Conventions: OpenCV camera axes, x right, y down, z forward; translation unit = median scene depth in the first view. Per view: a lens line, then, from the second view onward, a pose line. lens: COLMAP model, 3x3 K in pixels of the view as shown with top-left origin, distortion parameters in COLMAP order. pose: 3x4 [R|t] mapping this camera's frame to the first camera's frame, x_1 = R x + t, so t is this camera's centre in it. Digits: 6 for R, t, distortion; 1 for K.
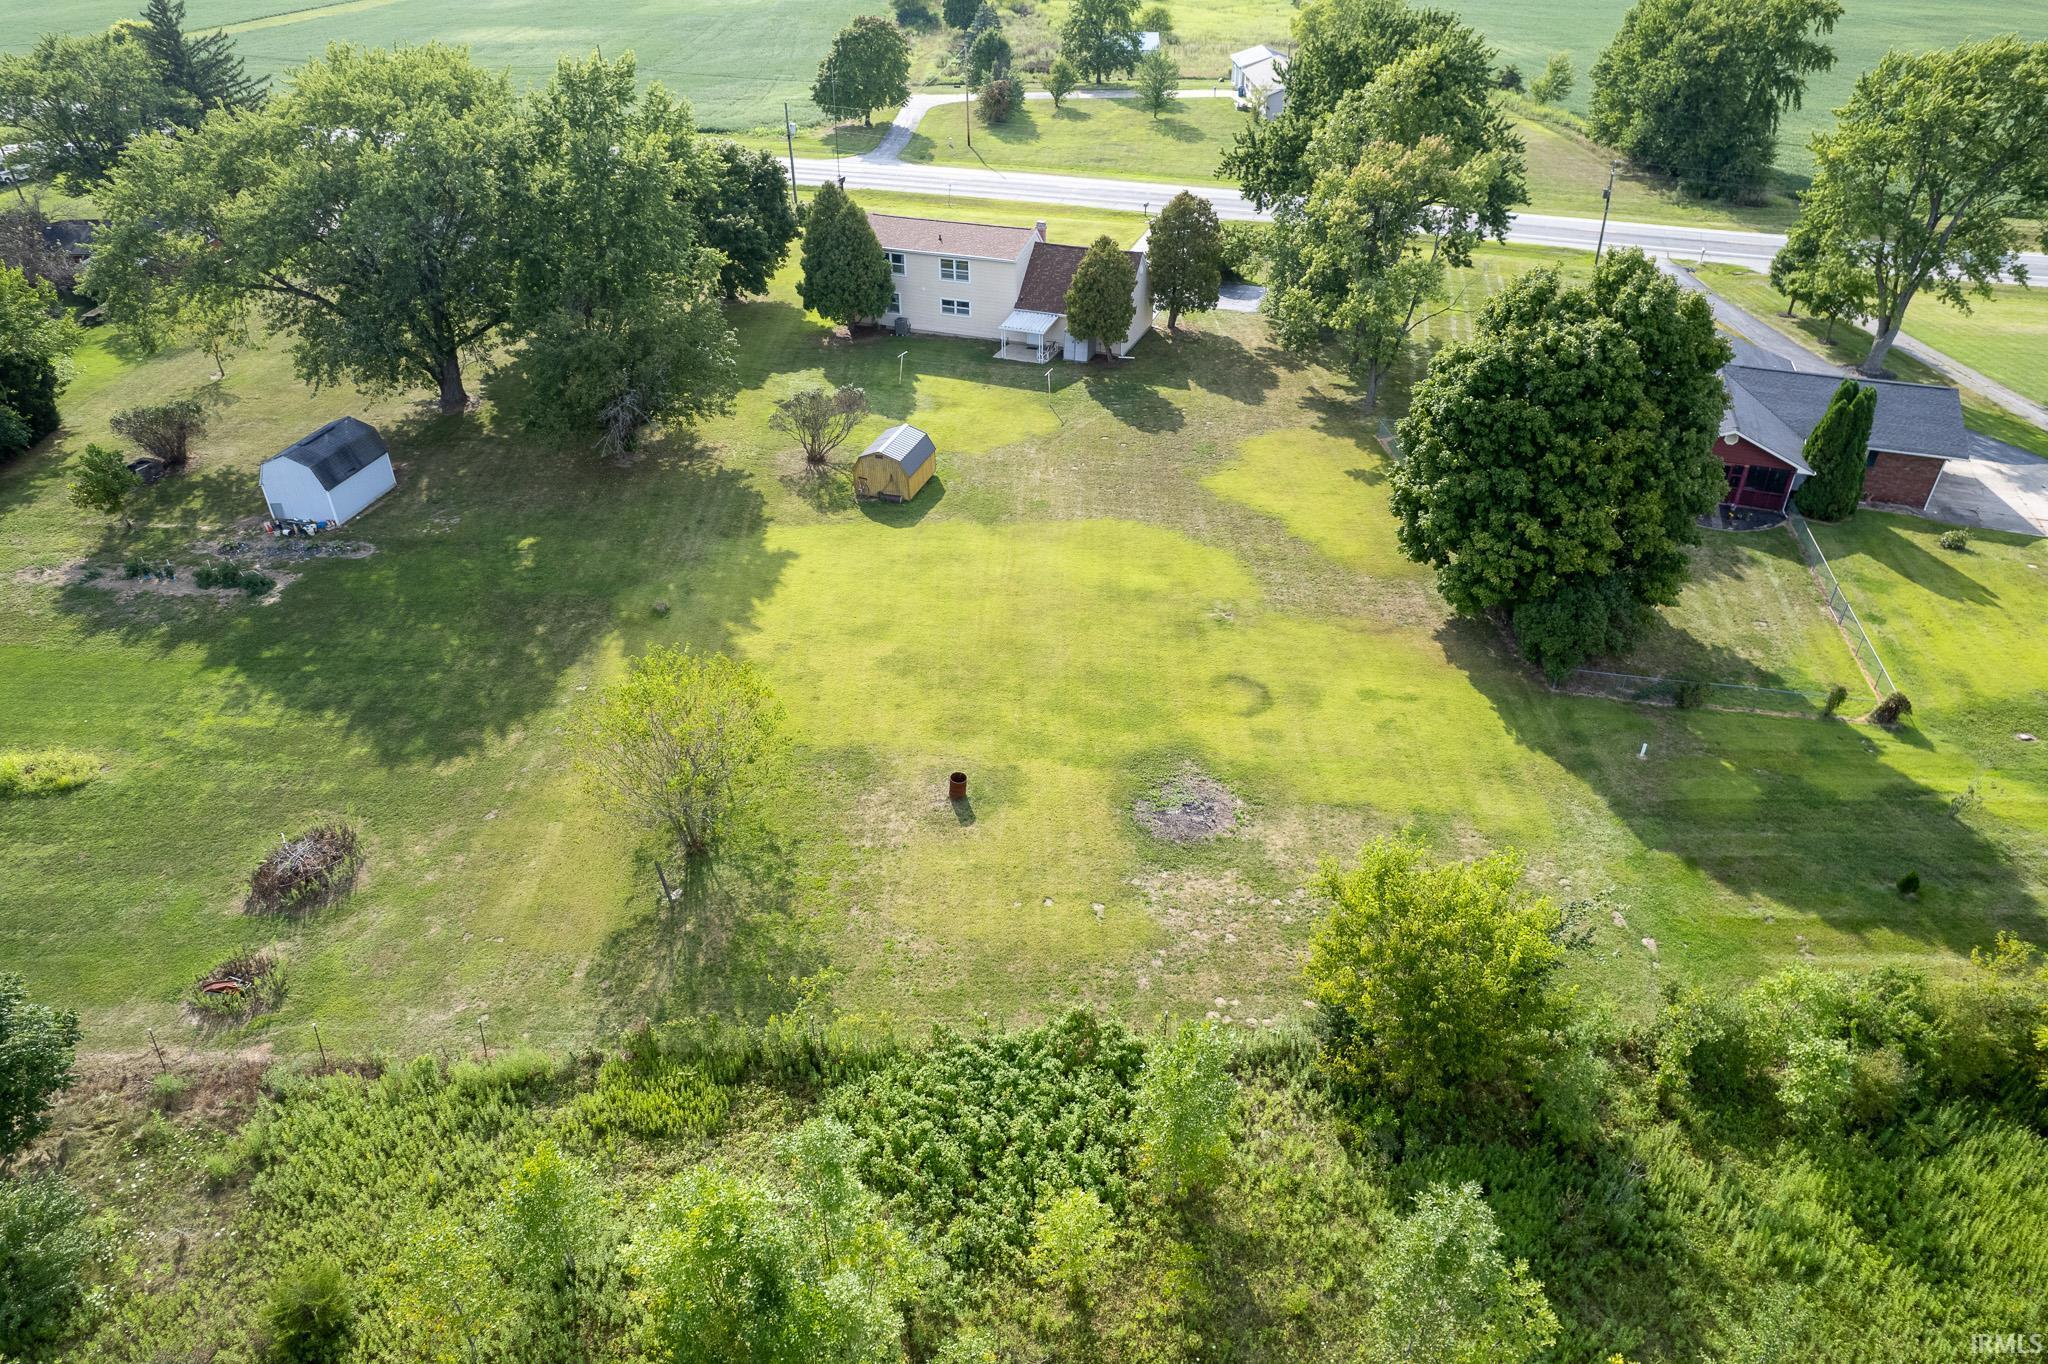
lens RADIAL K [[1312.0, 0, 1037.1], [0, 1312.0, 687.4], [0, 0, 1]] dist [-0.046948, 0.013898]
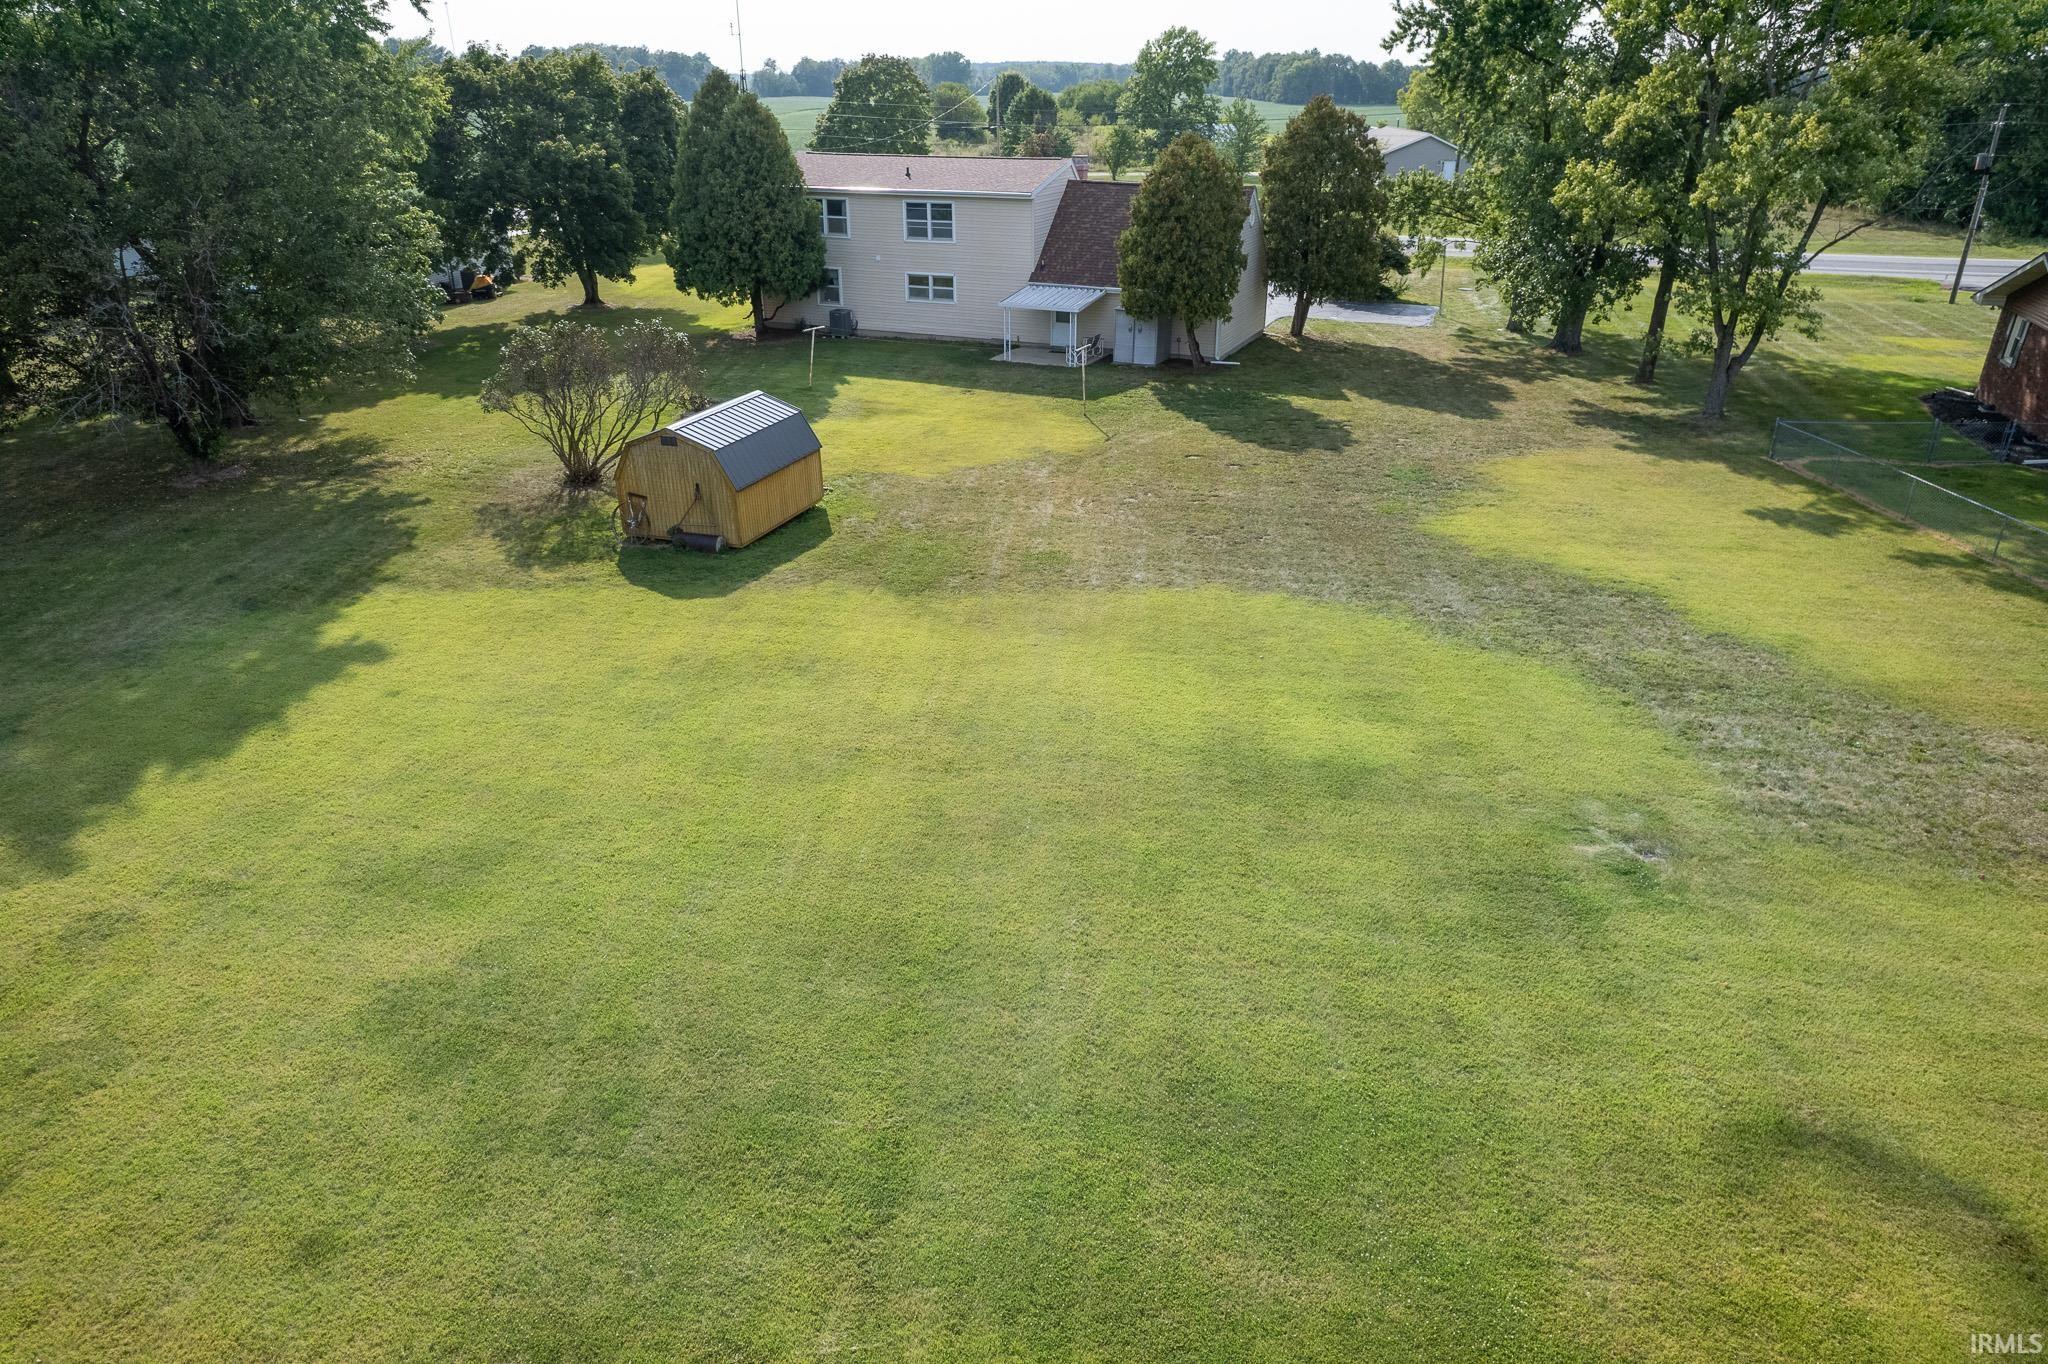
lens RADIAL K [[1312.0, 0, 1028.4], [0, 1312.0, 681.1], [0, 0, 1]] dist [-0.046948, 0.013898]
pose [[0.998649, 0.019062, -0.048344, 0.014579], [-0.026112, 0.988391, -0.149674, -0.032599], [0.044930, 0.150734, 0.987553, 0.498290]]
